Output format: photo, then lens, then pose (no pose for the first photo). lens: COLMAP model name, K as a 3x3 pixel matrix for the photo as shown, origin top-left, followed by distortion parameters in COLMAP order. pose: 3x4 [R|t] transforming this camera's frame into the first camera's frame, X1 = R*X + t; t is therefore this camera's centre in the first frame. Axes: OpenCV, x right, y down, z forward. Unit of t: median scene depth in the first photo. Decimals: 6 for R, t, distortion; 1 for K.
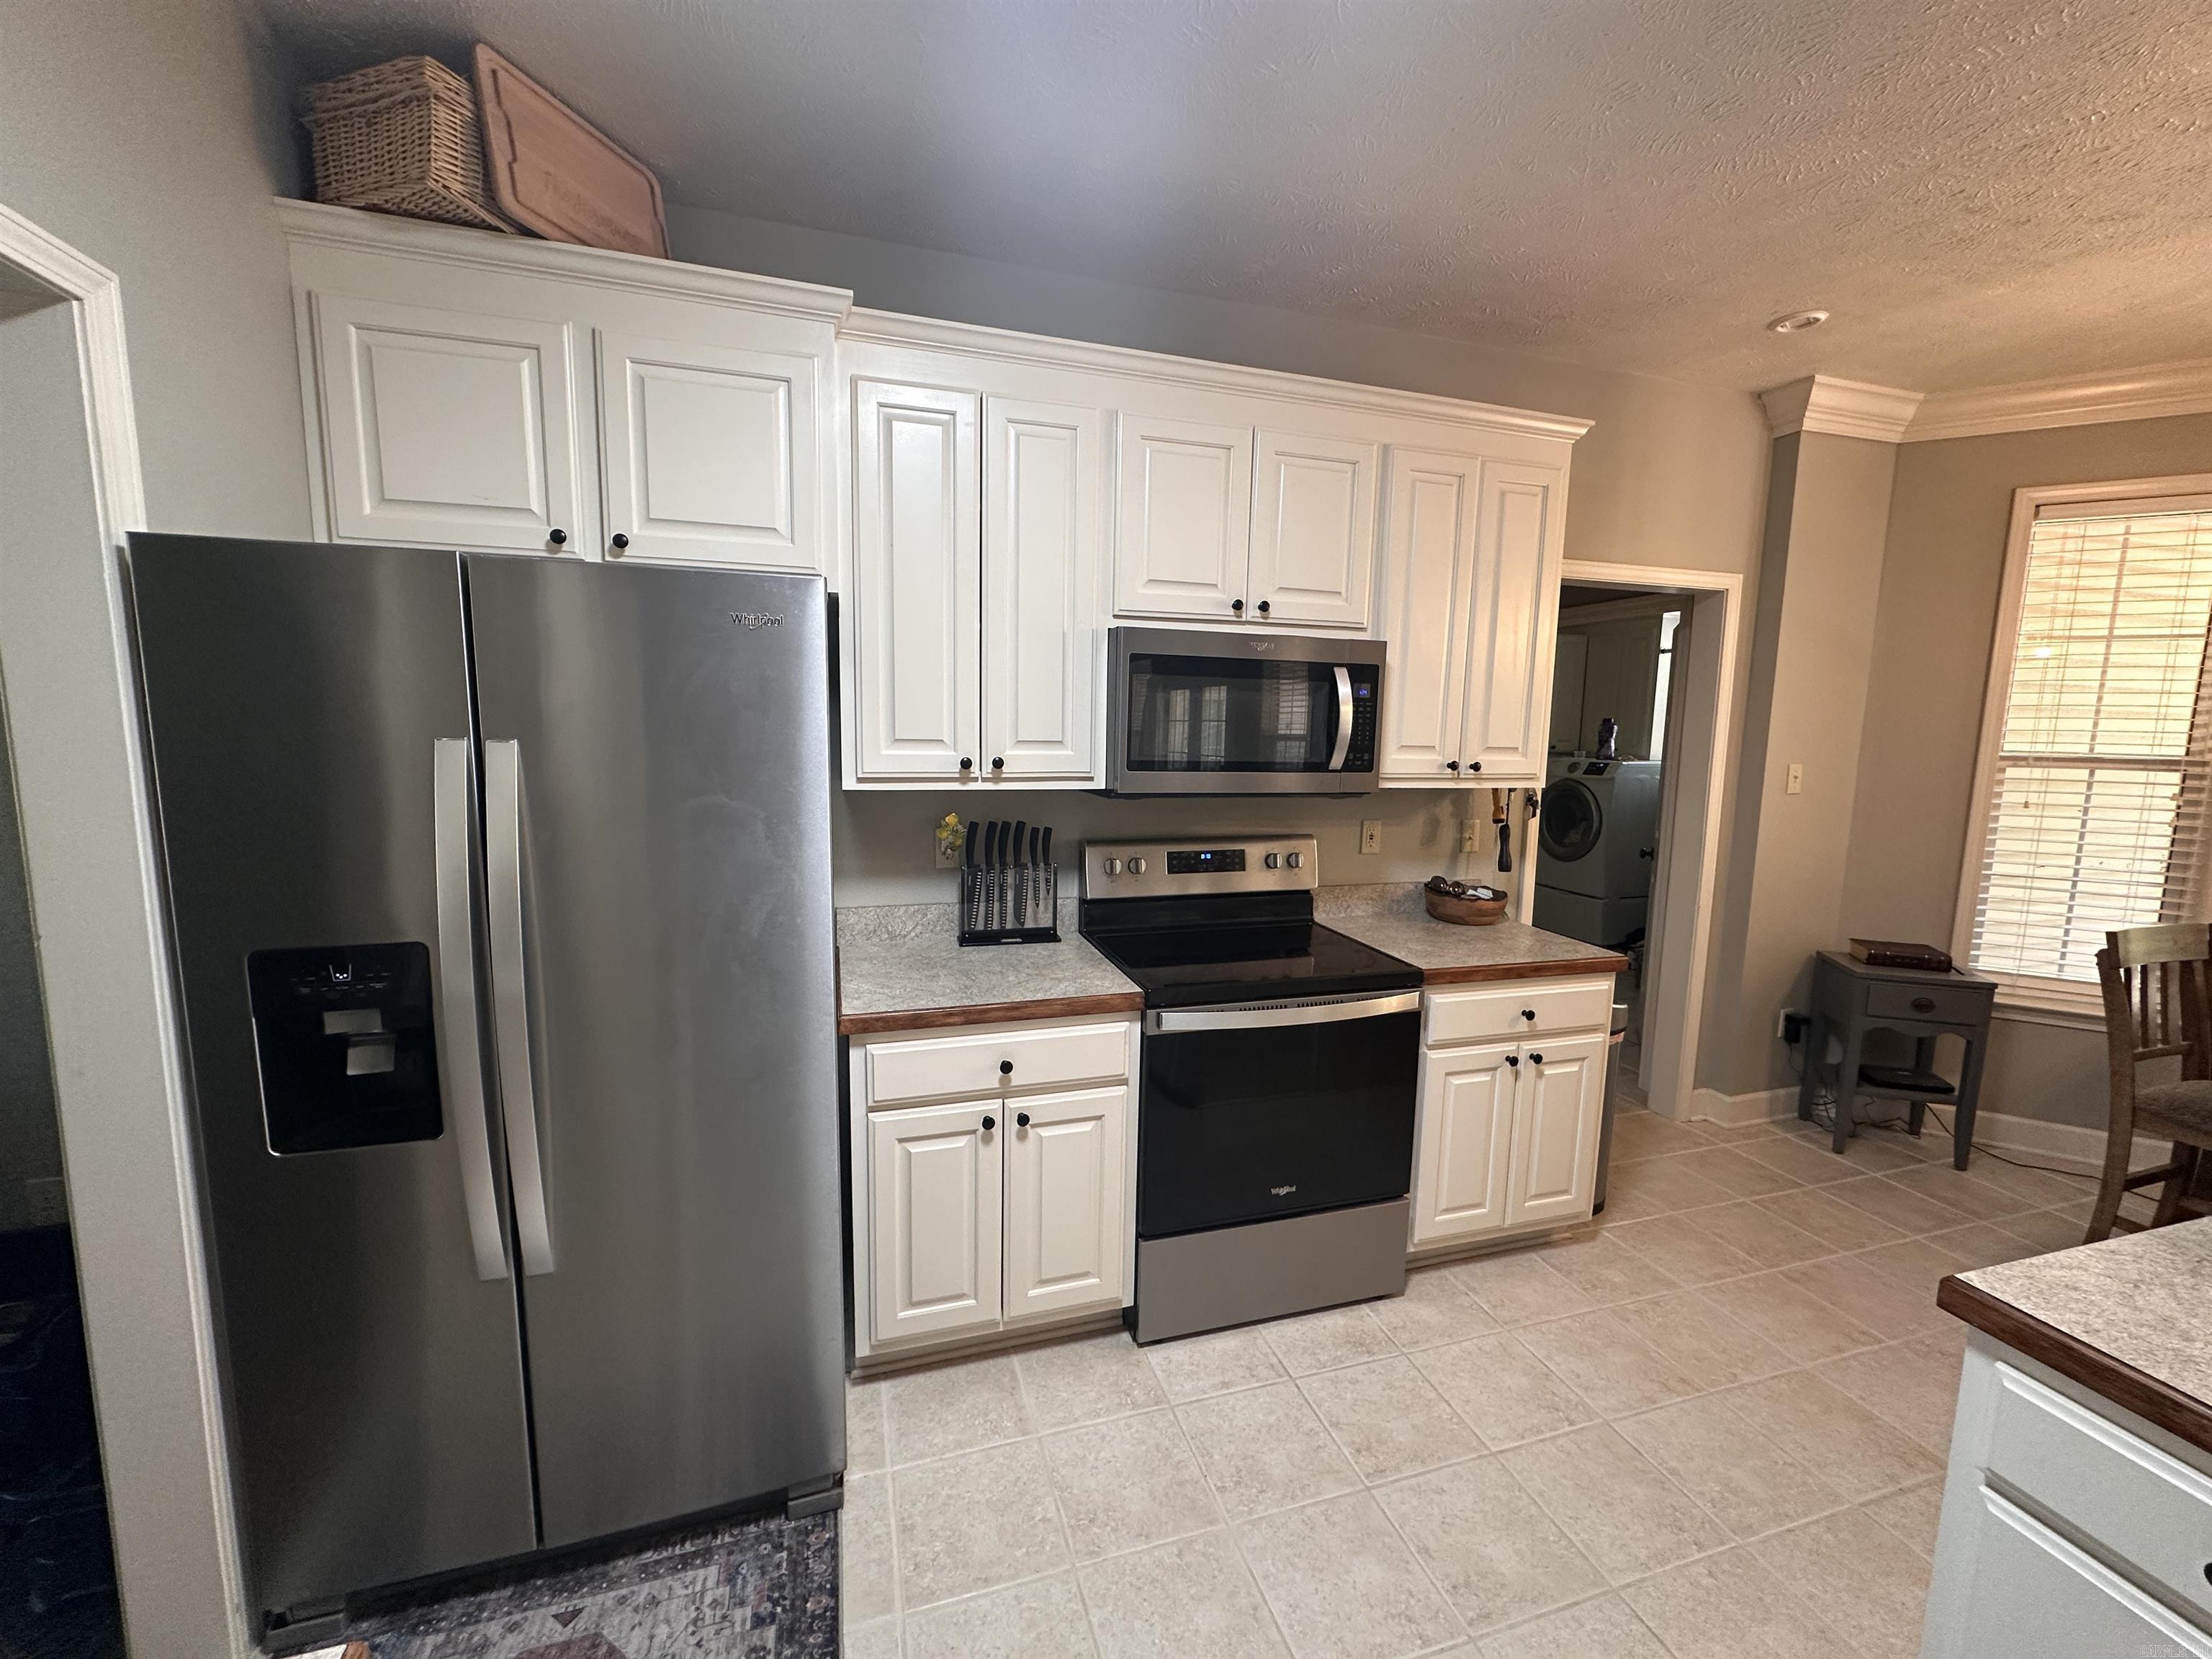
lens RADIAL K [[857.6, 0, 1075.1], [0, 857.6, 817.6], [0, 0, 1]] dist [0.000466, -0.000231]
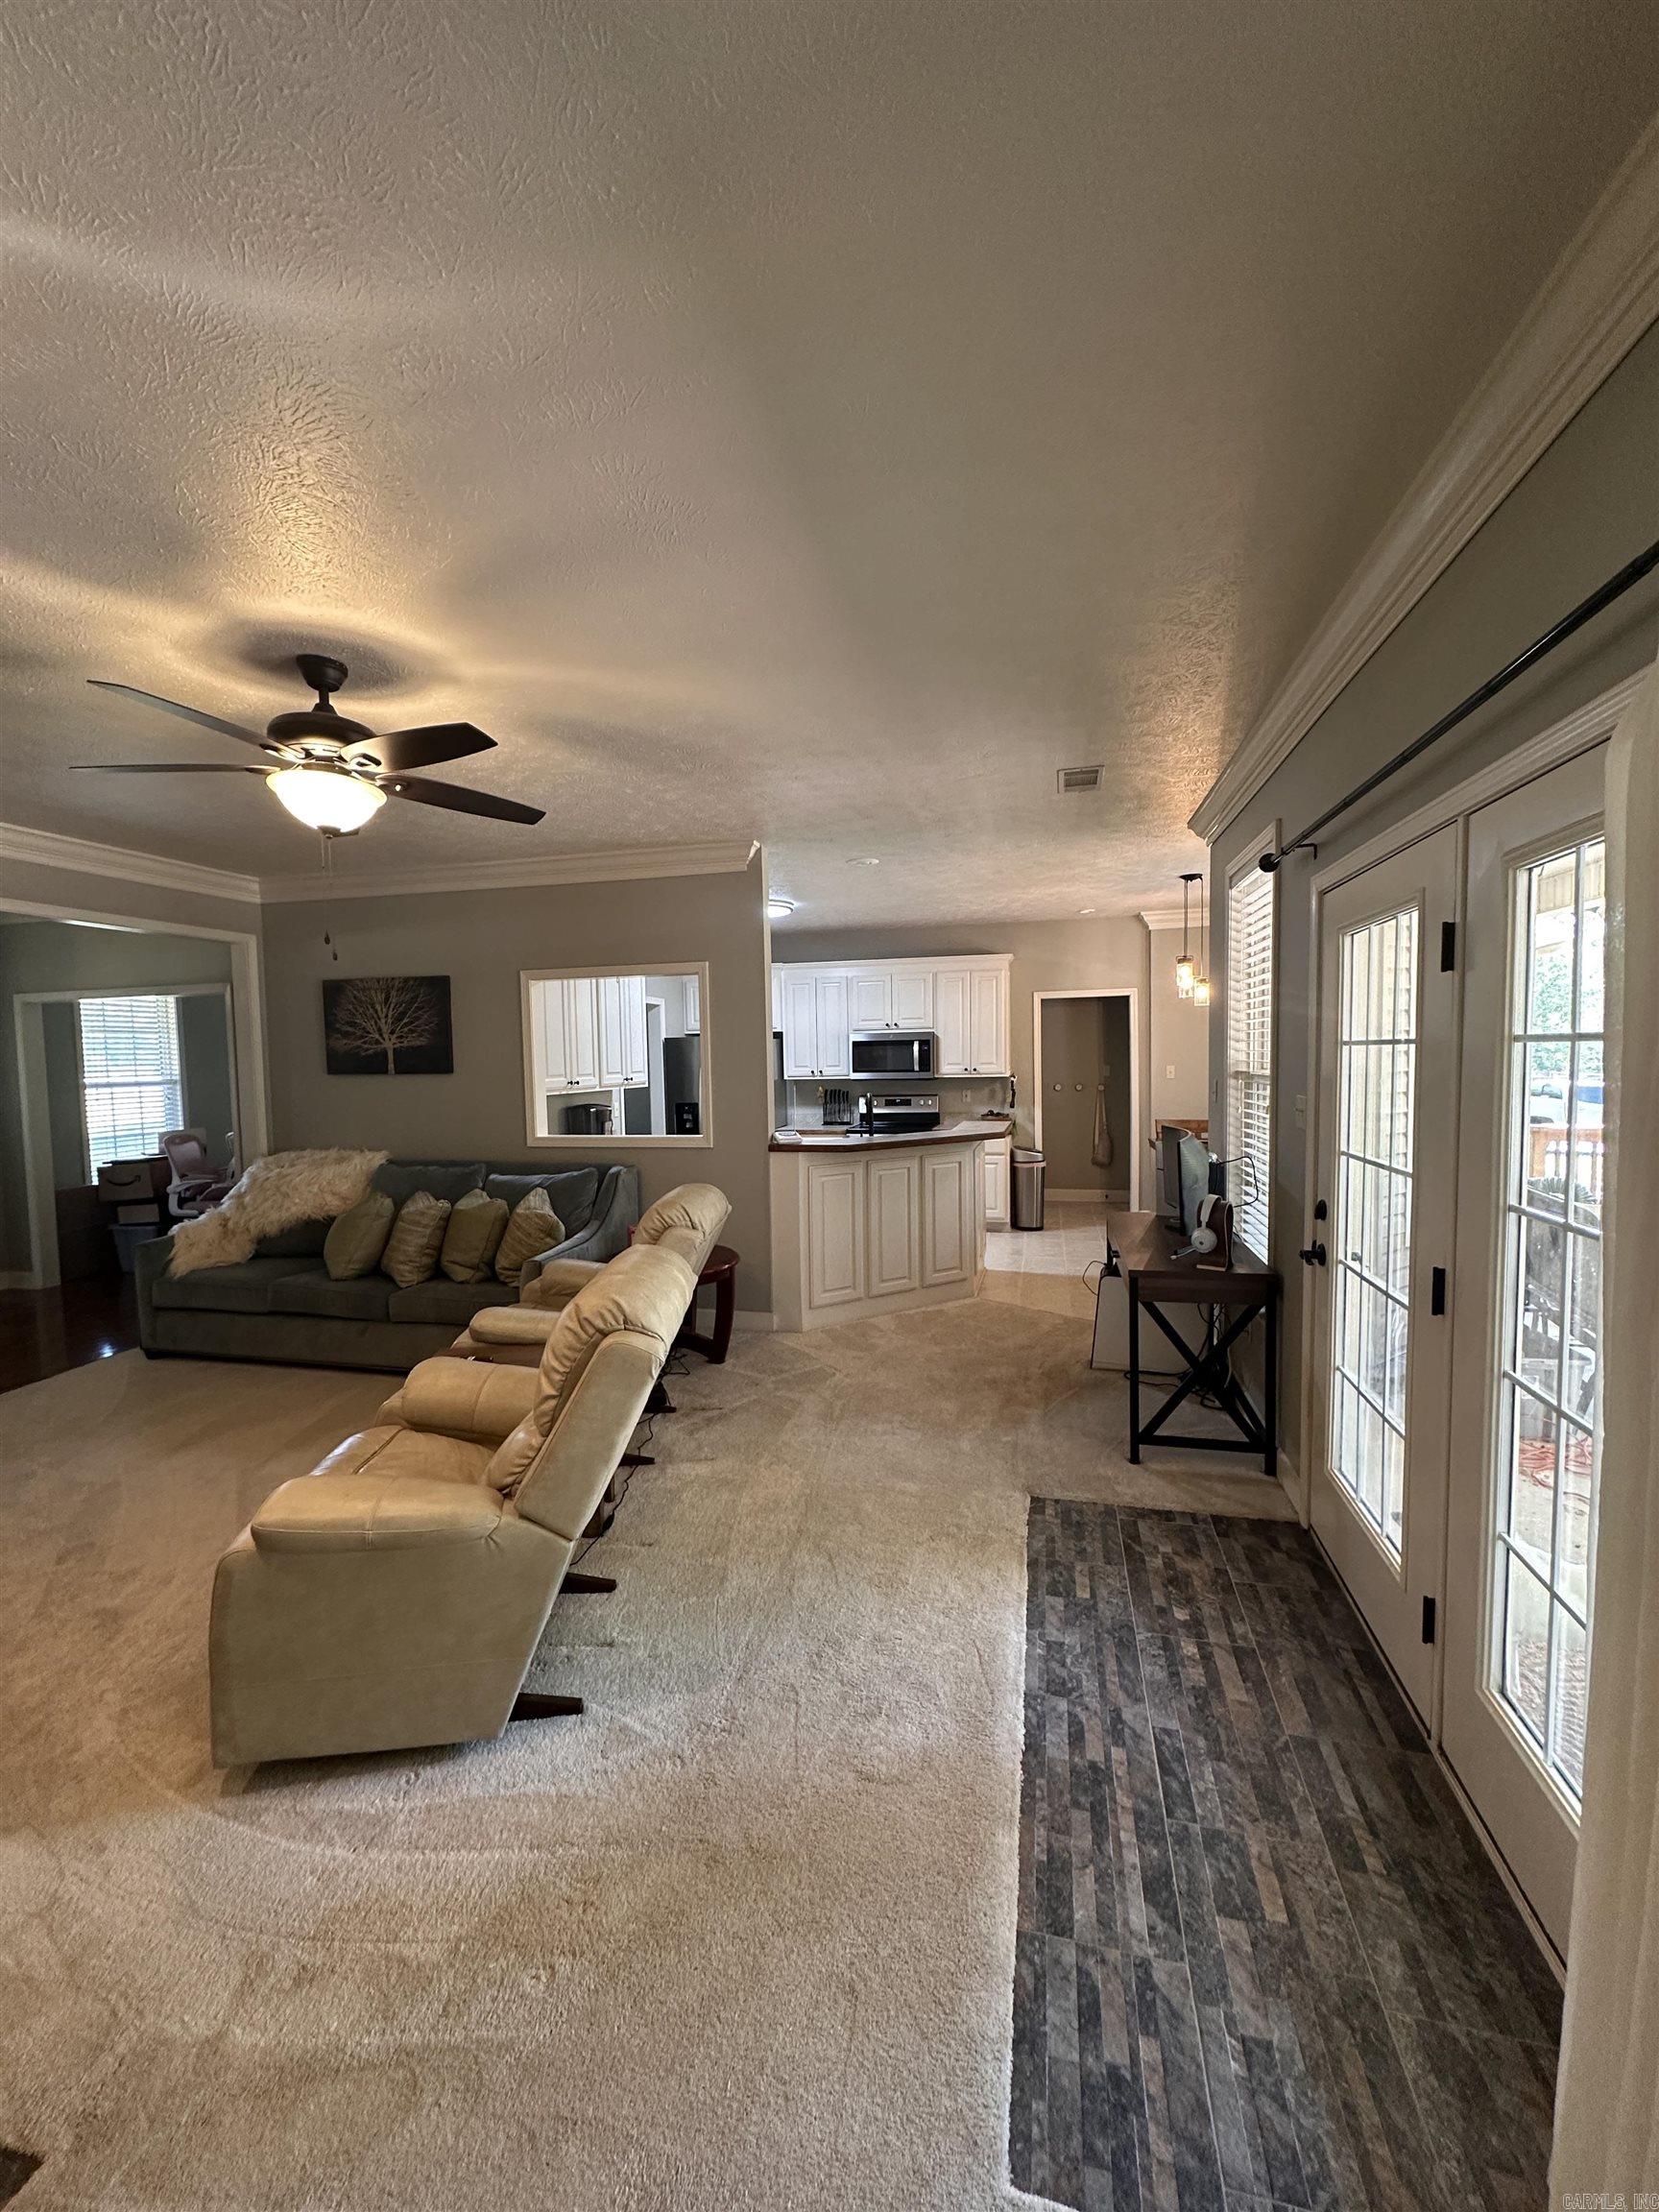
lens RADIAL K [[857.6, 0, 825.5], [0, 857.6, 1102.3], [0, 0, 1]] dist [0.000466, -0.000231]
pose [[0.862746, -0.012222, -0.505491, 1.650627], [-0.020567, 0.998032, -0.059232, 0.264707], [0.505220, 0.061498, 0.860797, -2.011607]]
